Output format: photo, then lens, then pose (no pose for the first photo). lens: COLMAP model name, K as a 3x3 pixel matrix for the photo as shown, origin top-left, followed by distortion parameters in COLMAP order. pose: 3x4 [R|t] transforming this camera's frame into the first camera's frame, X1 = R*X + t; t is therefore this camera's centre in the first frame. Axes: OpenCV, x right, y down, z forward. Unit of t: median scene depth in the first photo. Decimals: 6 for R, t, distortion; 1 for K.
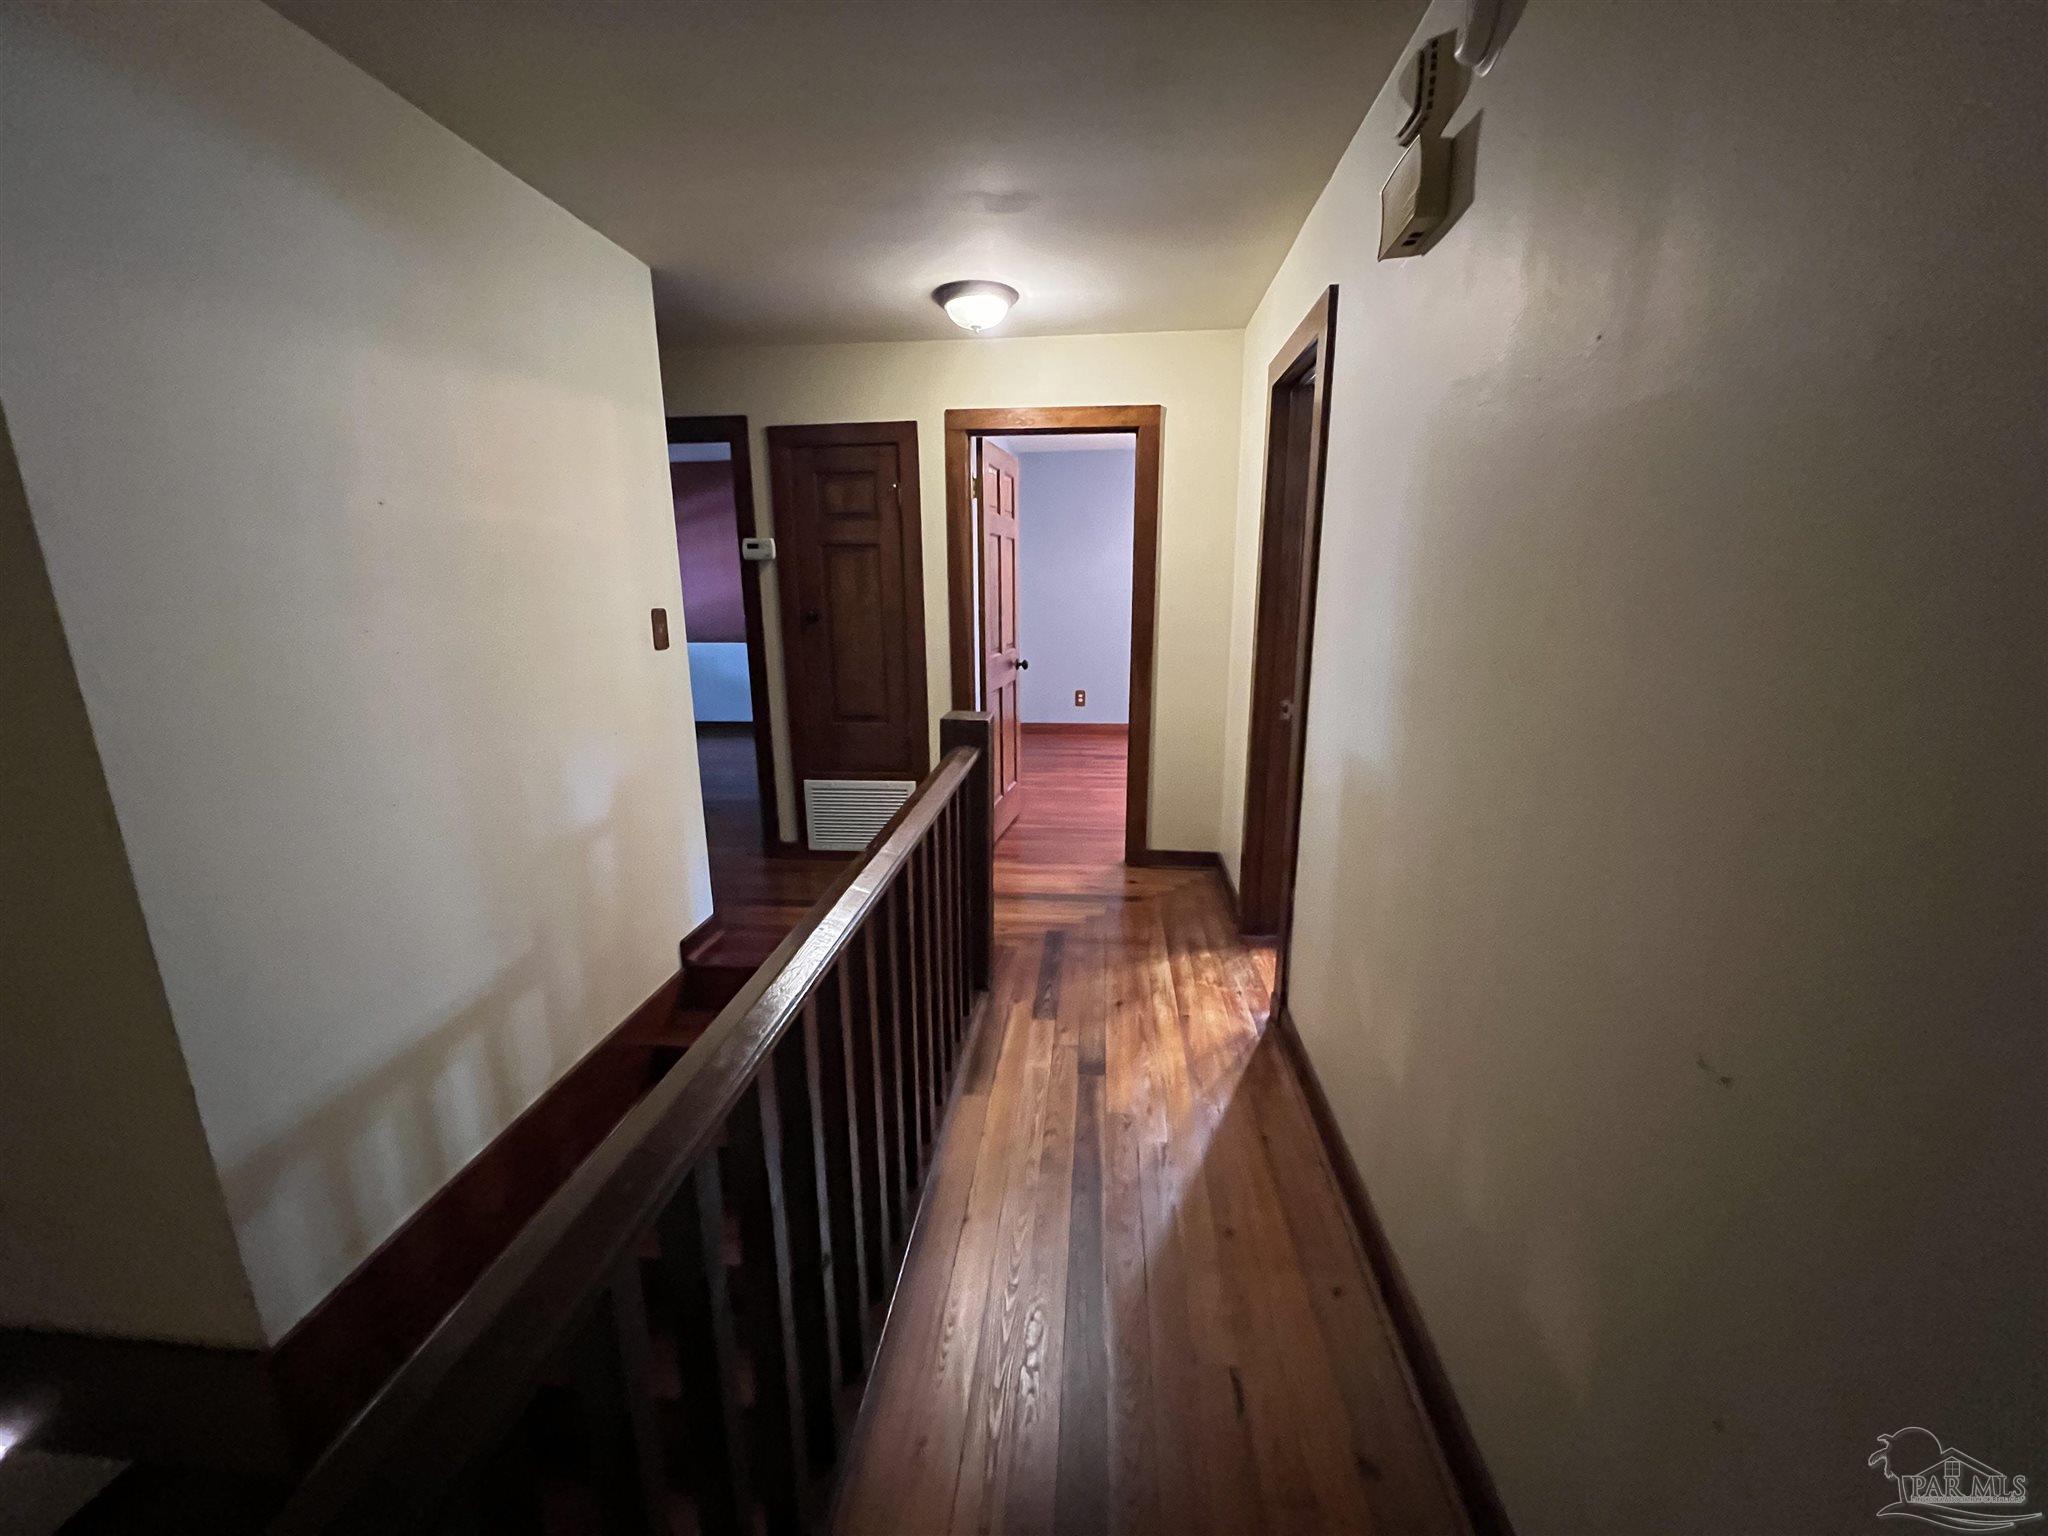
lens RADIAL K [[819.7, 0, 1021.9], [0, 819.7, 774.9], [0, 0, 1]] dist [-0.002040, 0.000457]
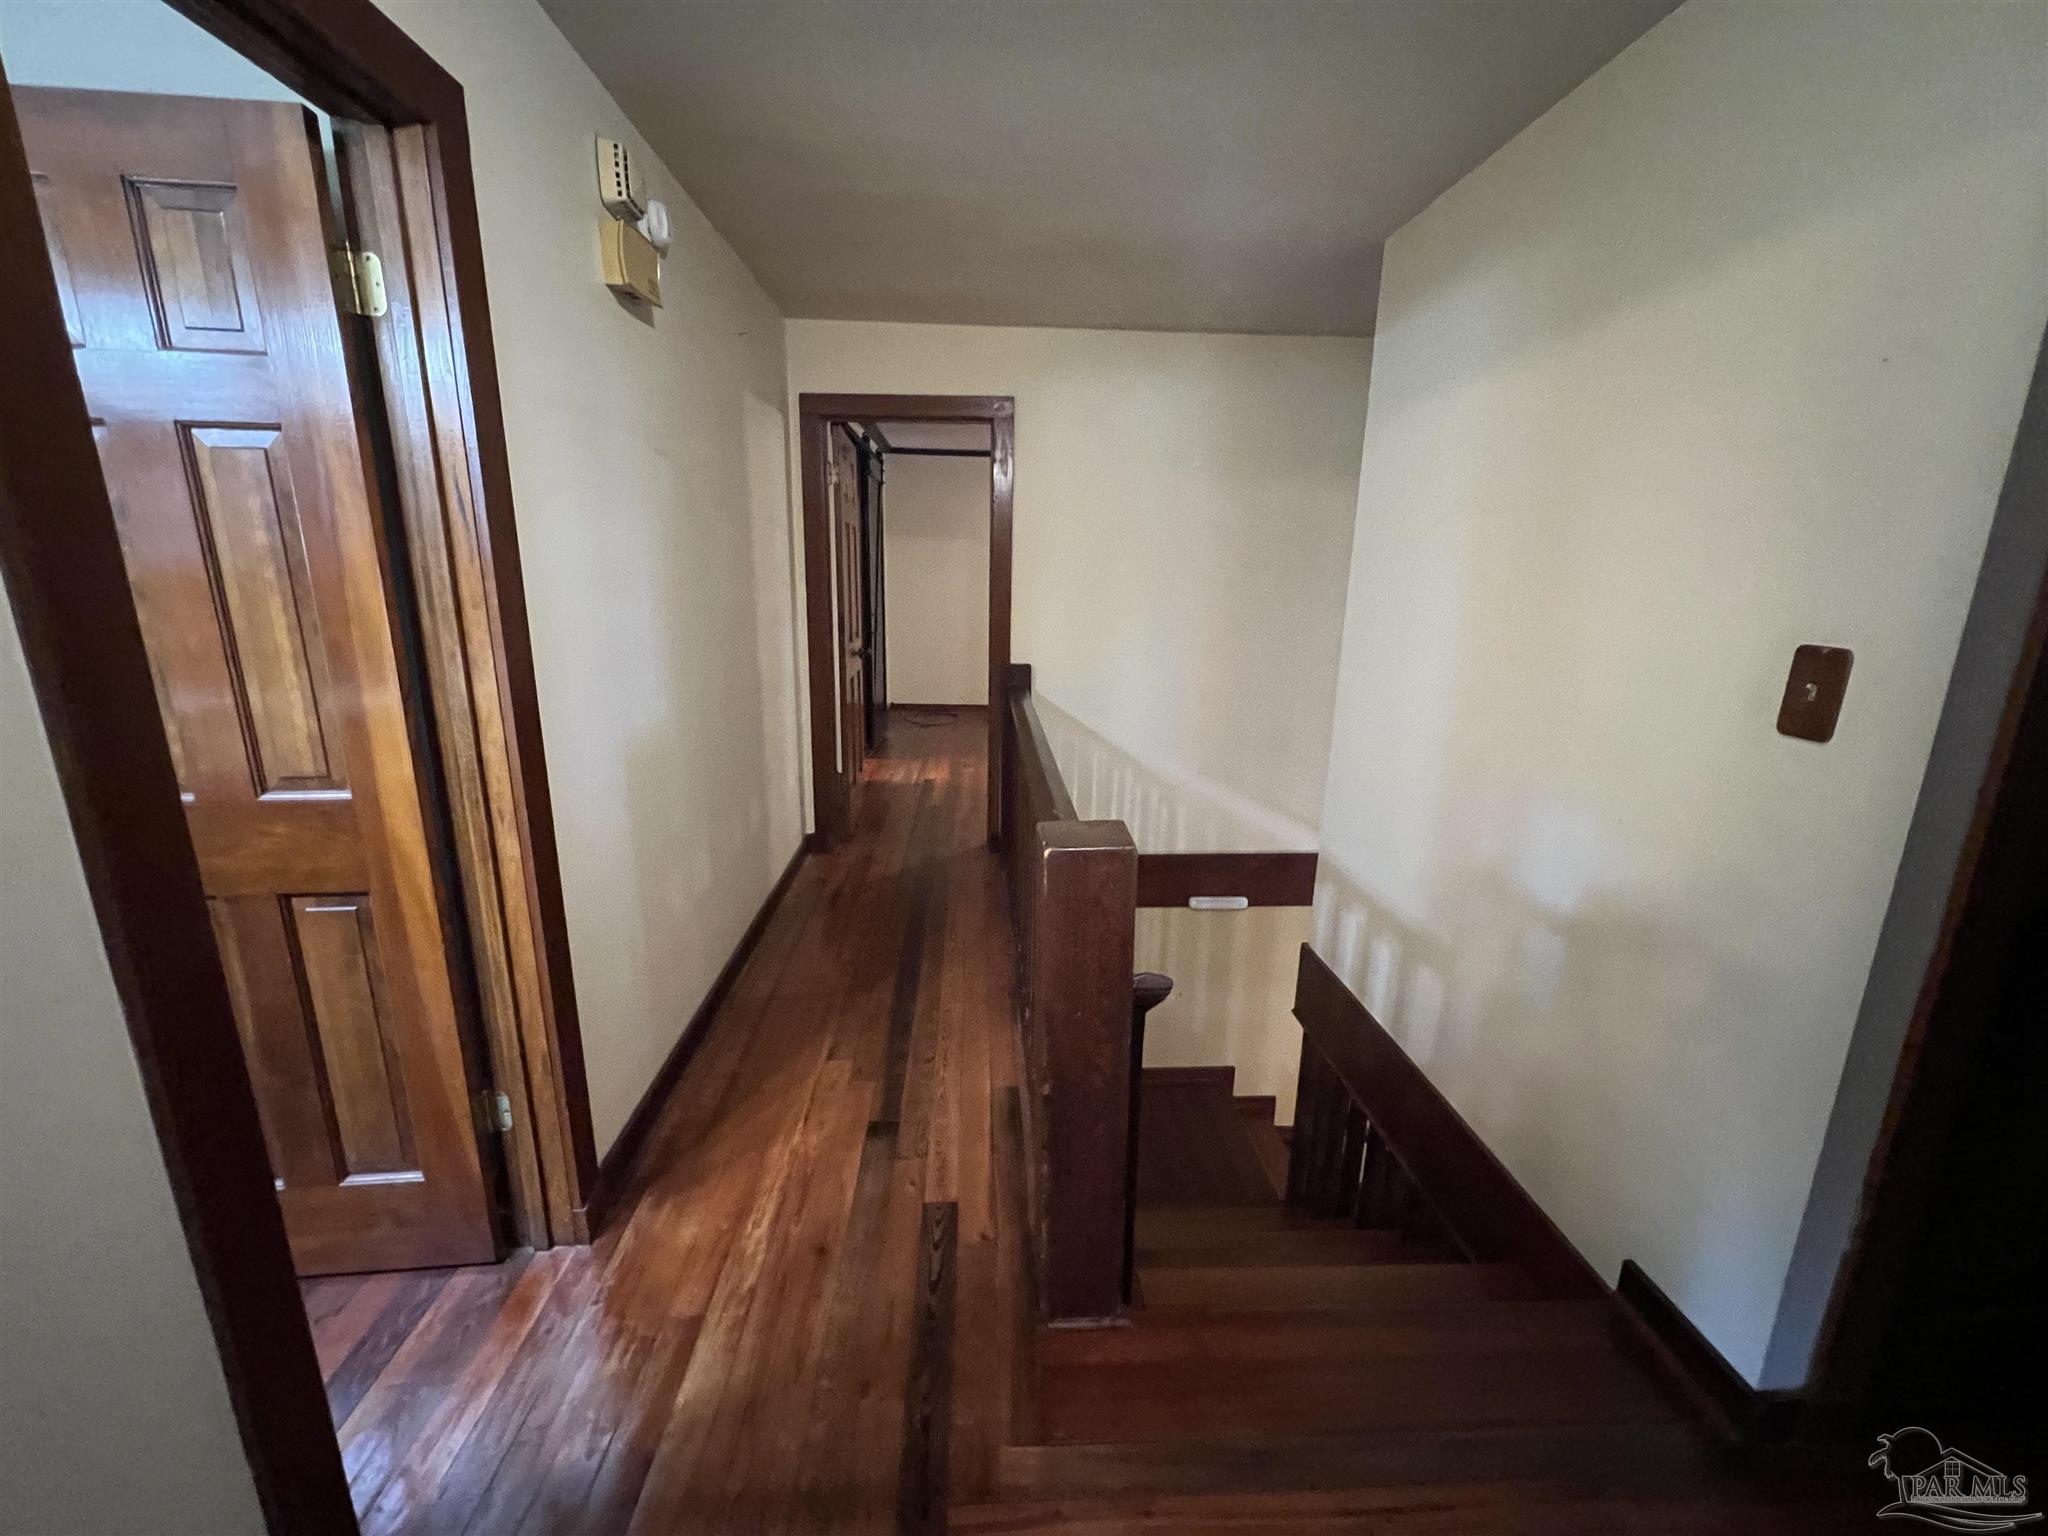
lens RADIAL K [[820.8, 0, 1023.7], [0, 820.8, 771.3], [0, 0, 1]] dist [-0.001472, 0.000131]
pose [[-0.988233, 0.030291, -0.149924, 0.050713], [-0.041396, 0.890645, 0.452810, -0.351642], [0.147246, 0.453689, -0.878911, 1.465686]]
